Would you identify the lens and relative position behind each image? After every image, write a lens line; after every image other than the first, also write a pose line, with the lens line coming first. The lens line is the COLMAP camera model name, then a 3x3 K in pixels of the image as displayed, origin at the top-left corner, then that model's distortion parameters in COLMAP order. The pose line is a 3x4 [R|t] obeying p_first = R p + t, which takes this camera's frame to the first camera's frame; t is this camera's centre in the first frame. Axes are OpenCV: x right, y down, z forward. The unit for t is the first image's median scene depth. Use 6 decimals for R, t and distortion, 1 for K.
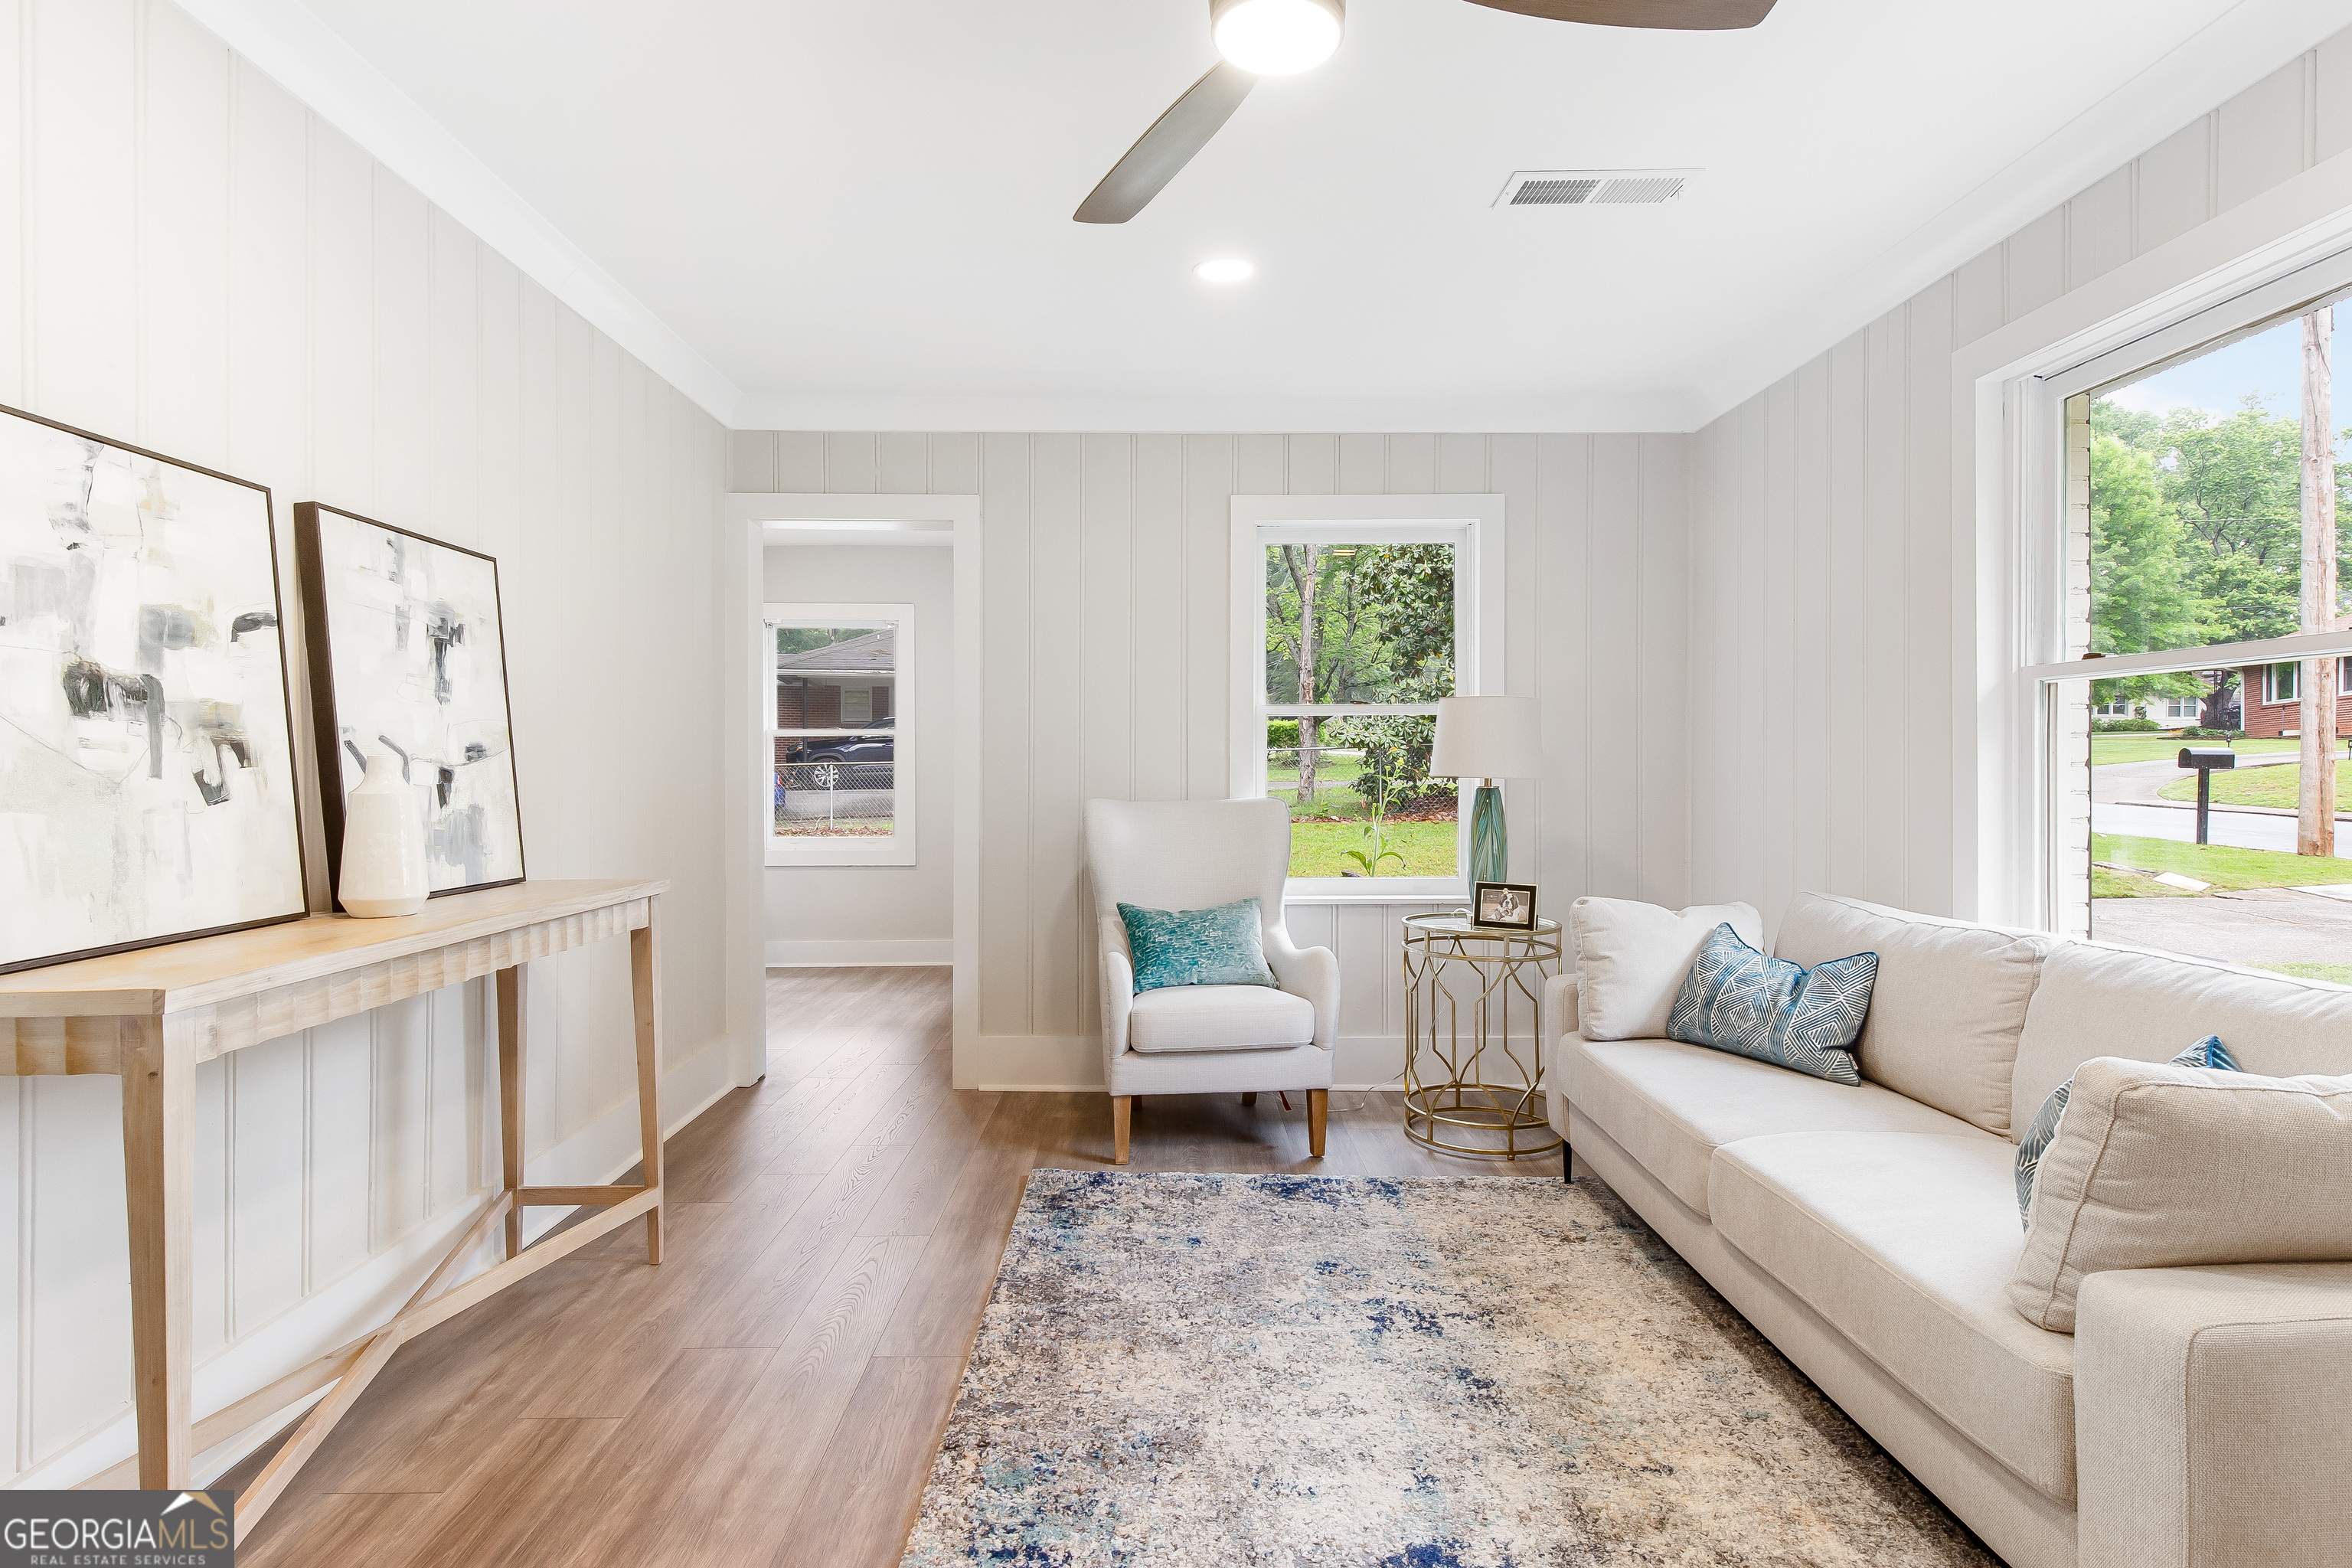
lens RADIAL K [[1146.4, 0, 1172.9], [0, 1146.4, 770.6], [0, 0, 1]] dist [0.002926, -0.000176]
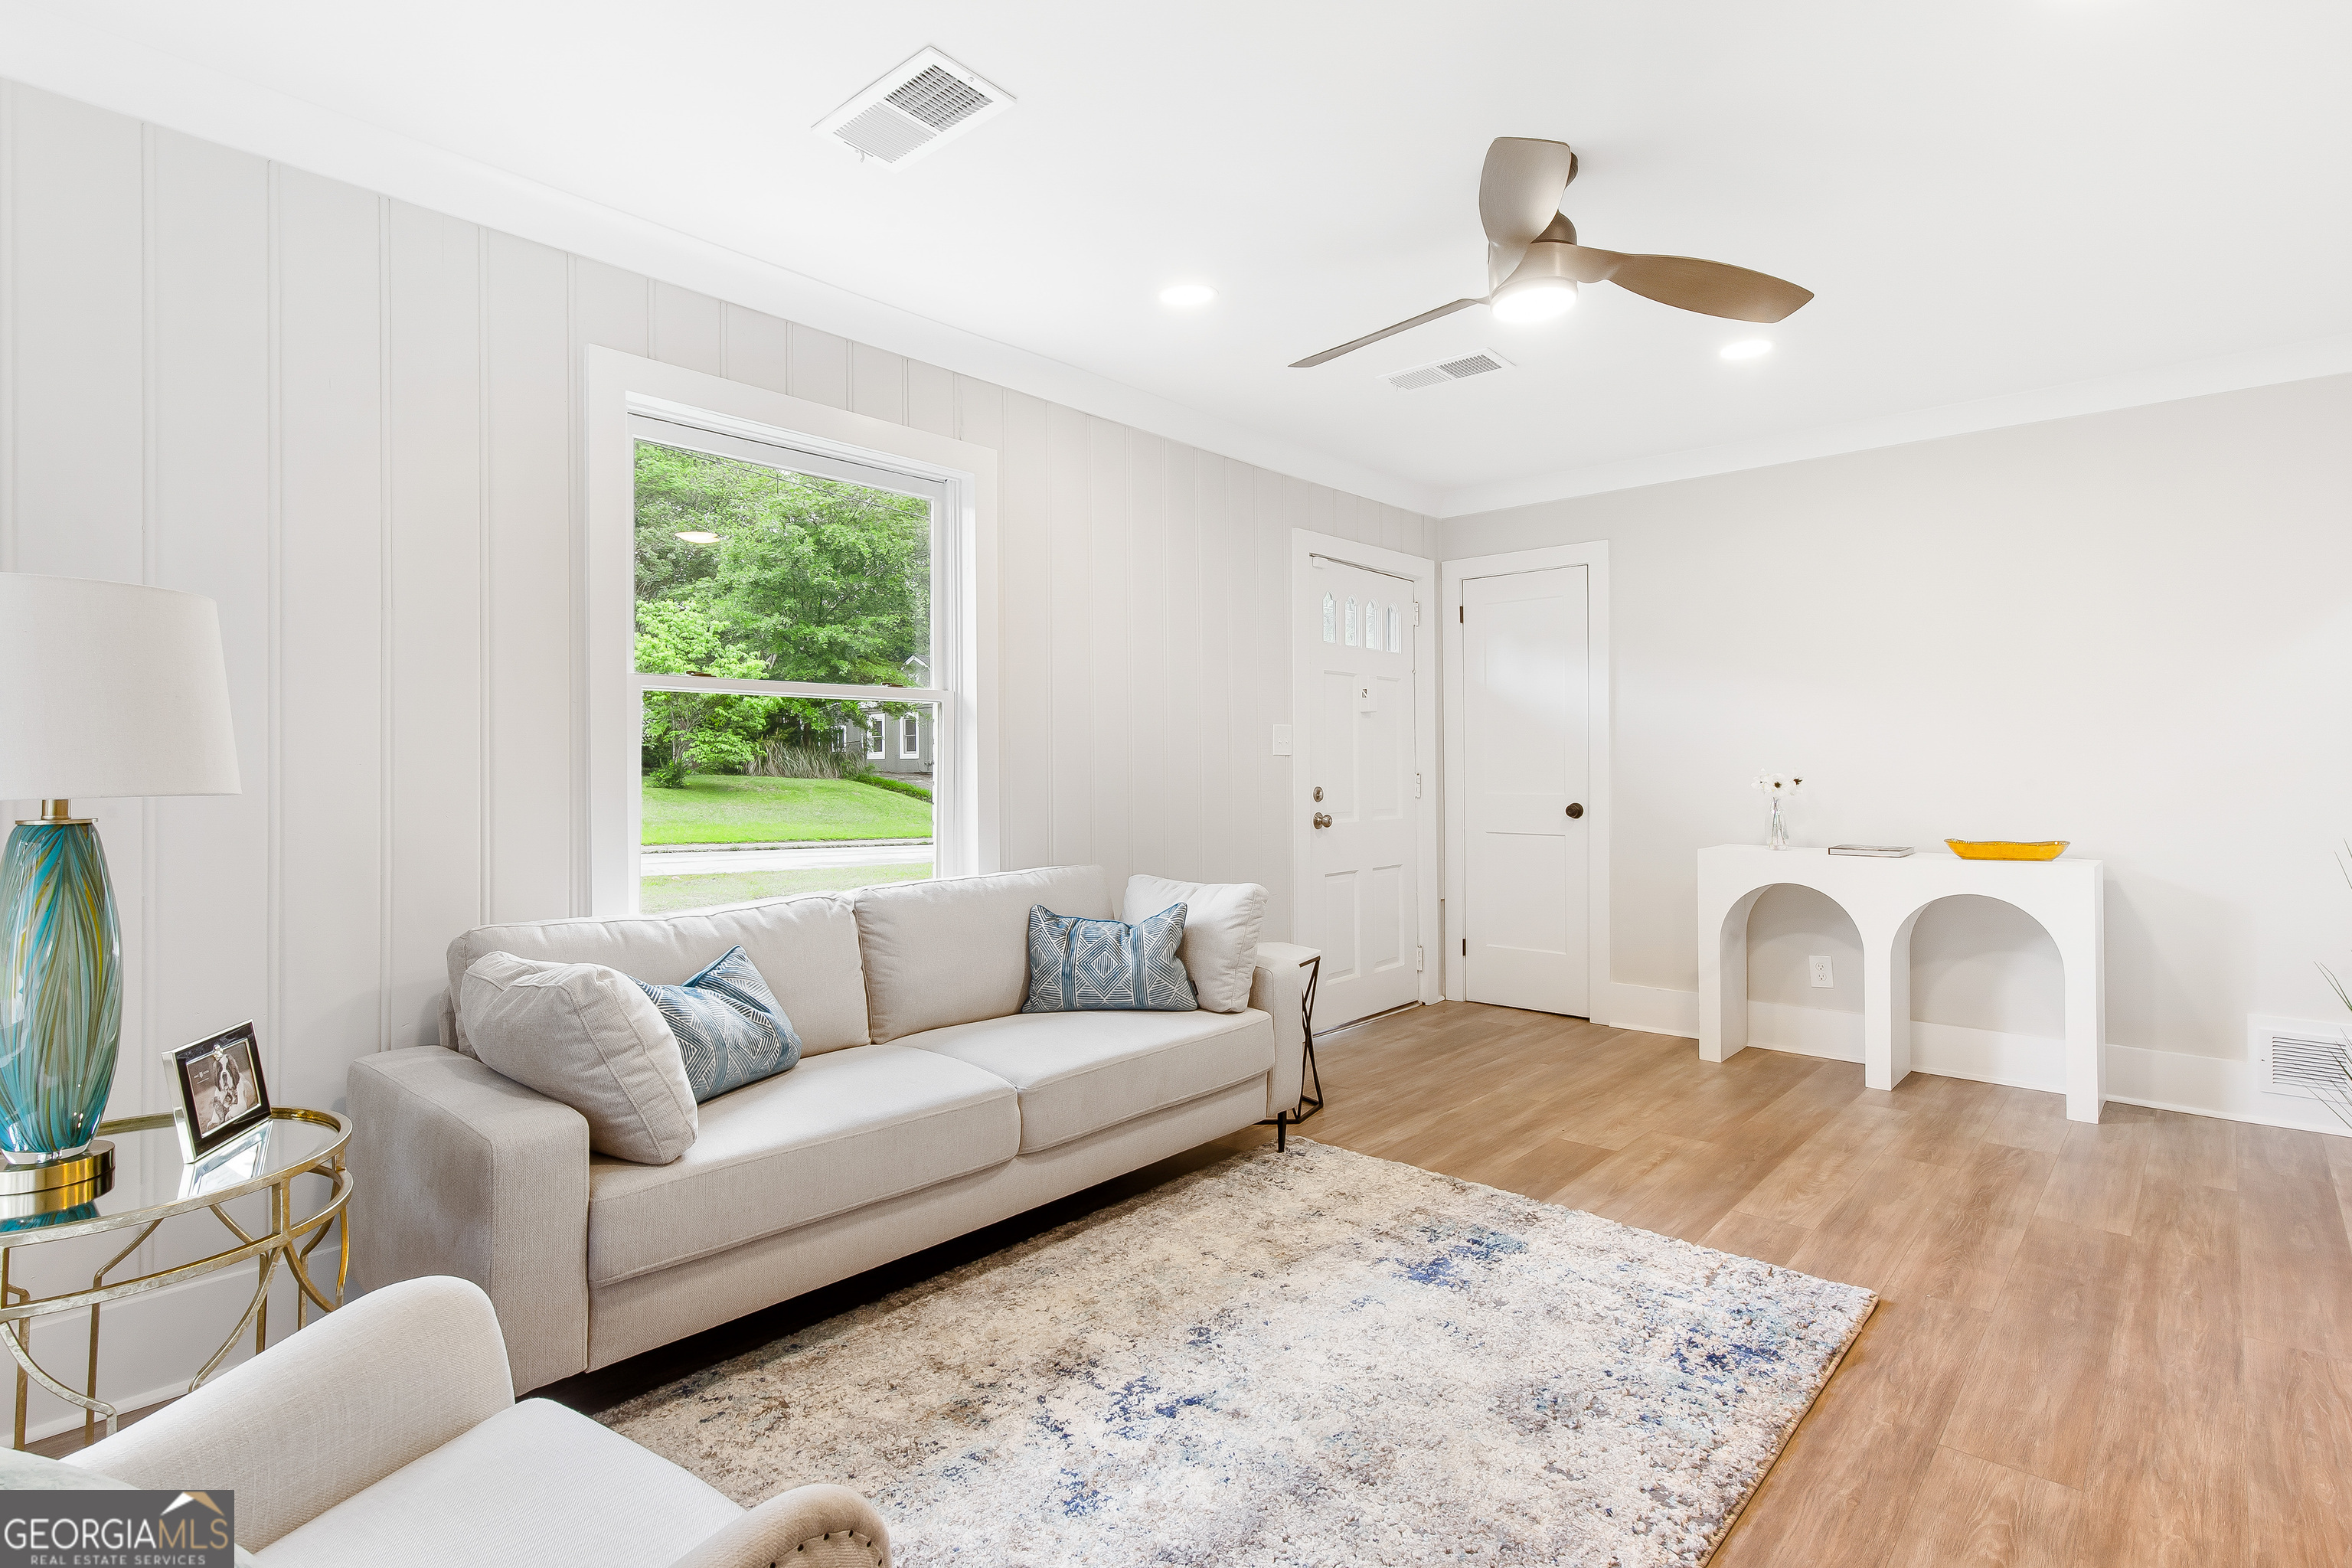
lens RADIAL K [[1146.4, 0, 1173.9], [0, 1146.4, 769.7], [0, 0, 1]] dist [0.002926, -0.000176]
pose [[-0.717306, -0.005760, 0.696735, -0.407772], [0.005994, 0.999878, 0.014437, -0.010179], [-0.696733, 0.014532, -0.717183, 1.573623]]
